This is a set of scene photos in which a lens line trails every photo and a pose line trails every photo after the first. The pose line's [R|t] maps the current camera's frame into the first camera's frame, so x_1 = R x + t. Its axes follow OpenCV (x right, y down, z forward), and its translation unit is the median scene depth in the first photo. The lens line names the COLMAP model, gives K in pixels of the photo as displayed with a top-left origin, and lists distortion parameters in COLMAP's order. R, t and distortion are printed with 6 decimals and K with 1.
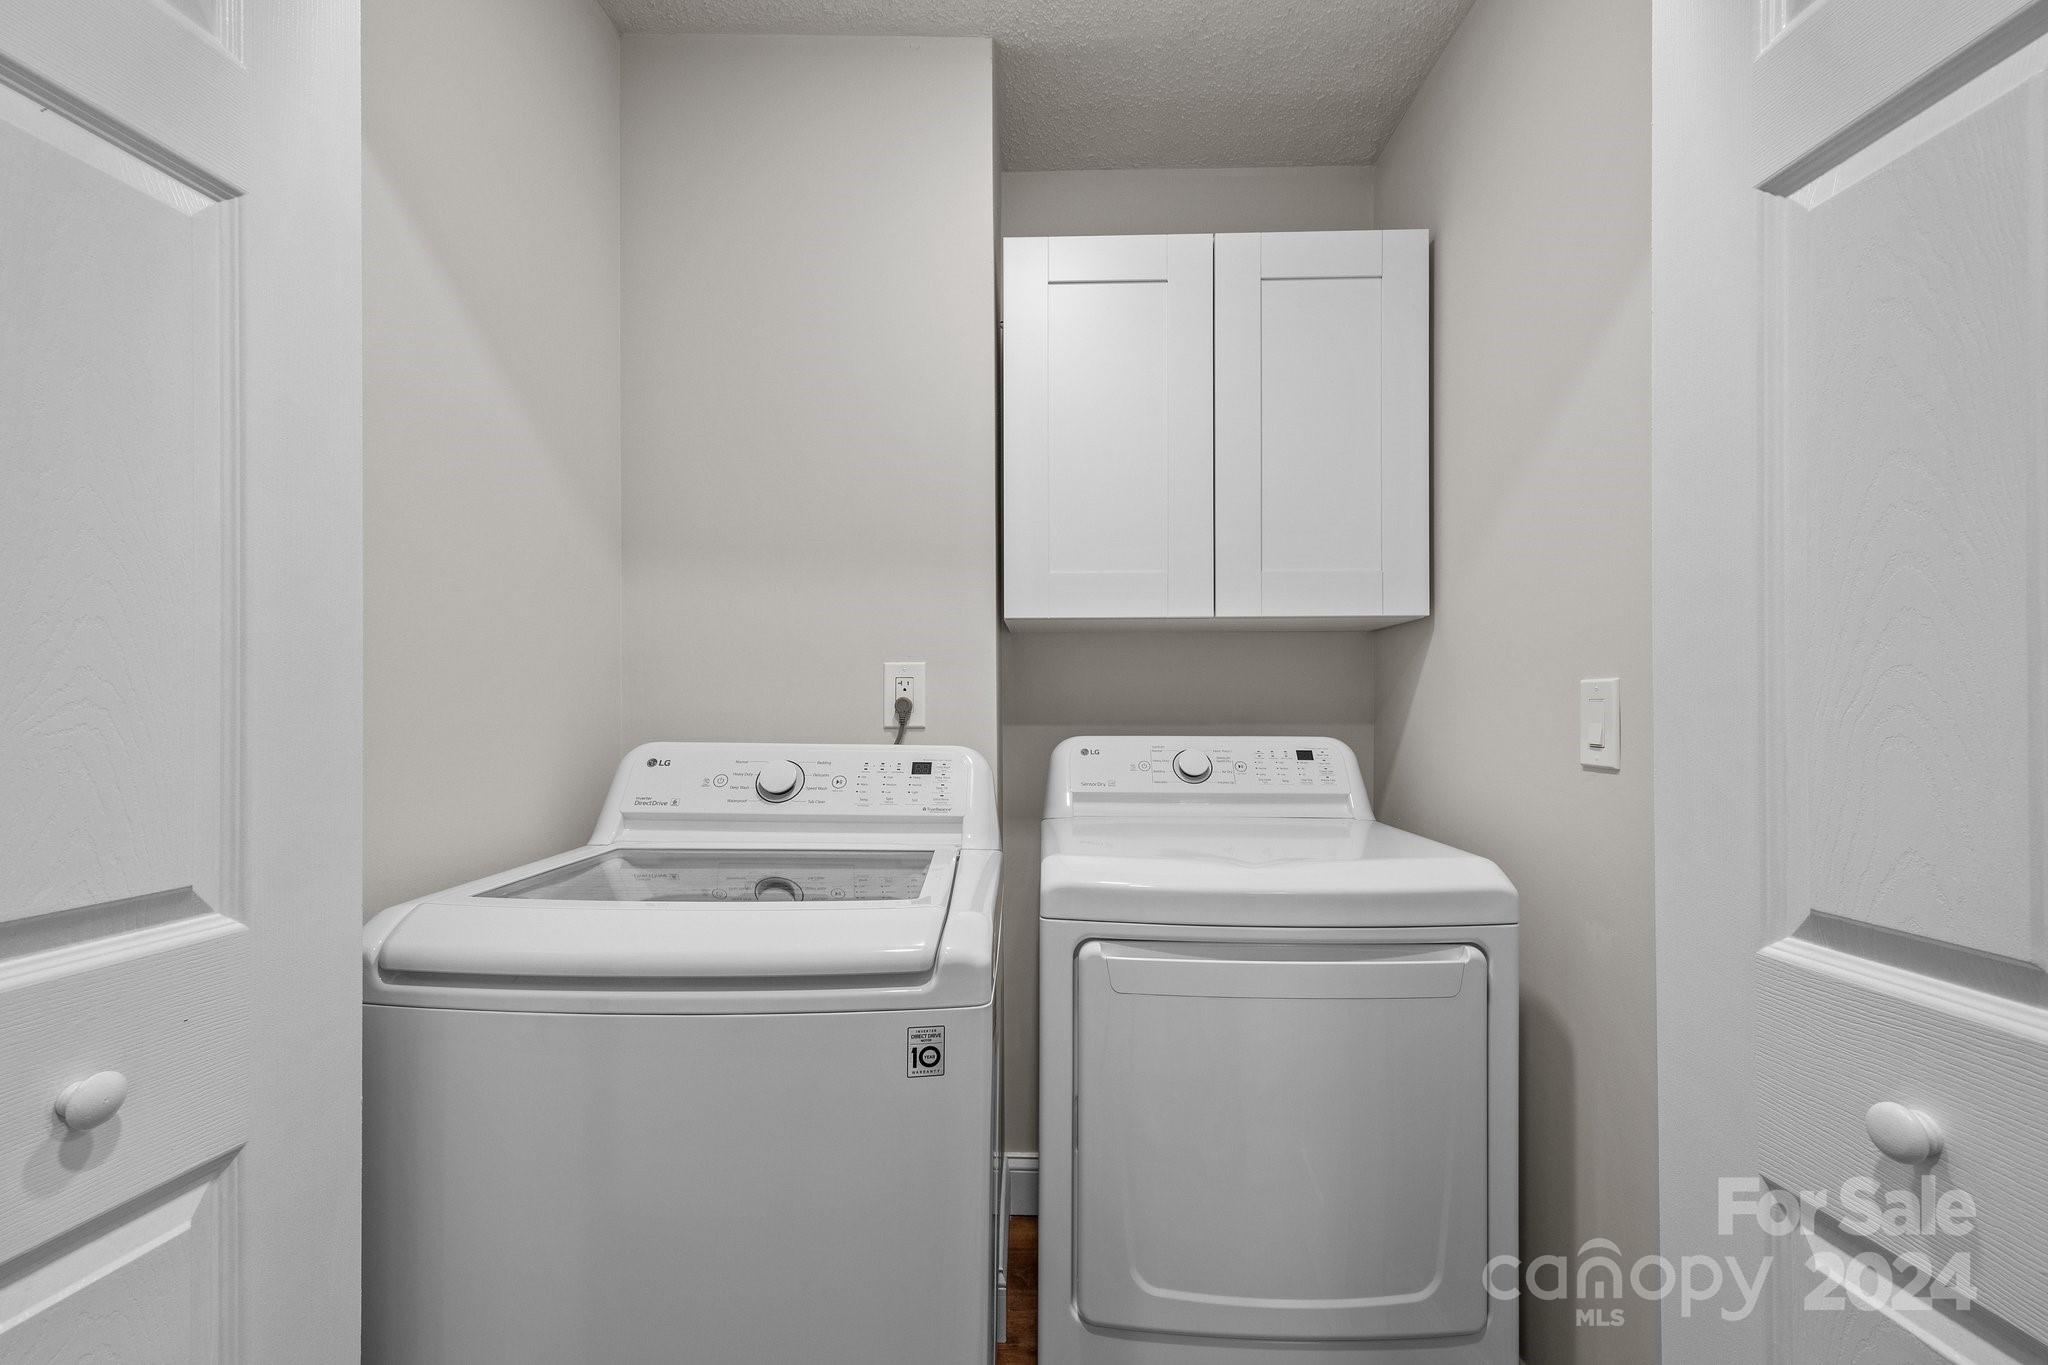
lens RADIAL K [[848.8, 0, 1044.6], [0, 848.8, 713.5], [0, 0, 1]] dist [0.007584, -0.000085]
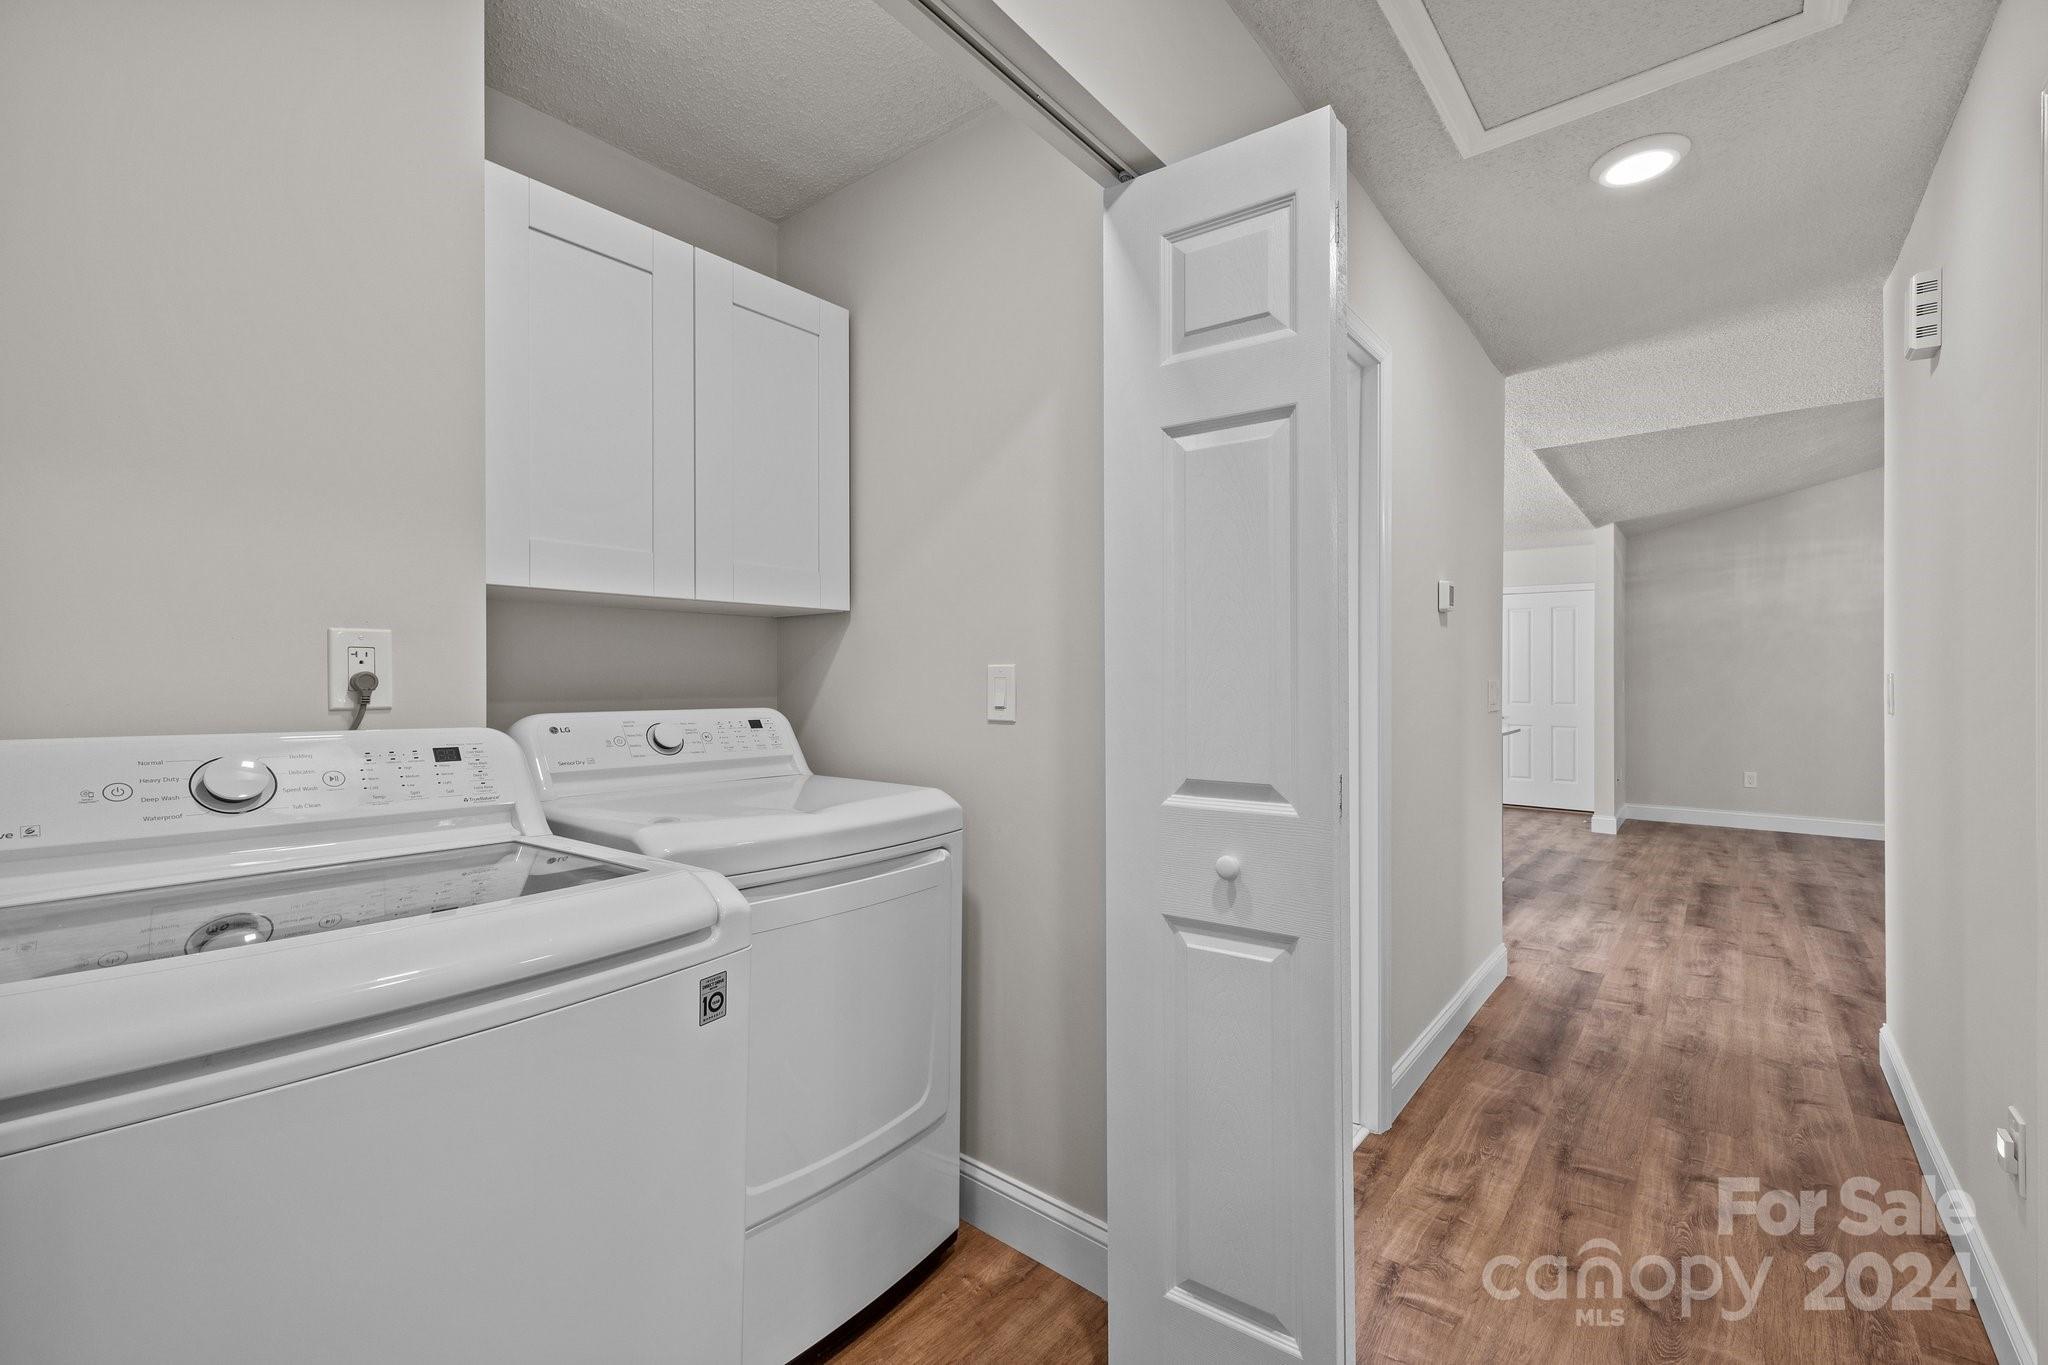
lens RADIAL K [[839.5, 0, 1027.5], [0, 839.5, 690.8], [0, 0, 1]] dist [0.000841, -0.000140]
pose [[0.624700, -0.009986, 0.780801, -0.431811], [0.006055, 0.999950, 0.007944, -0.003586], [-0.780841, -0.000234, 0.624729, 0.002210]]
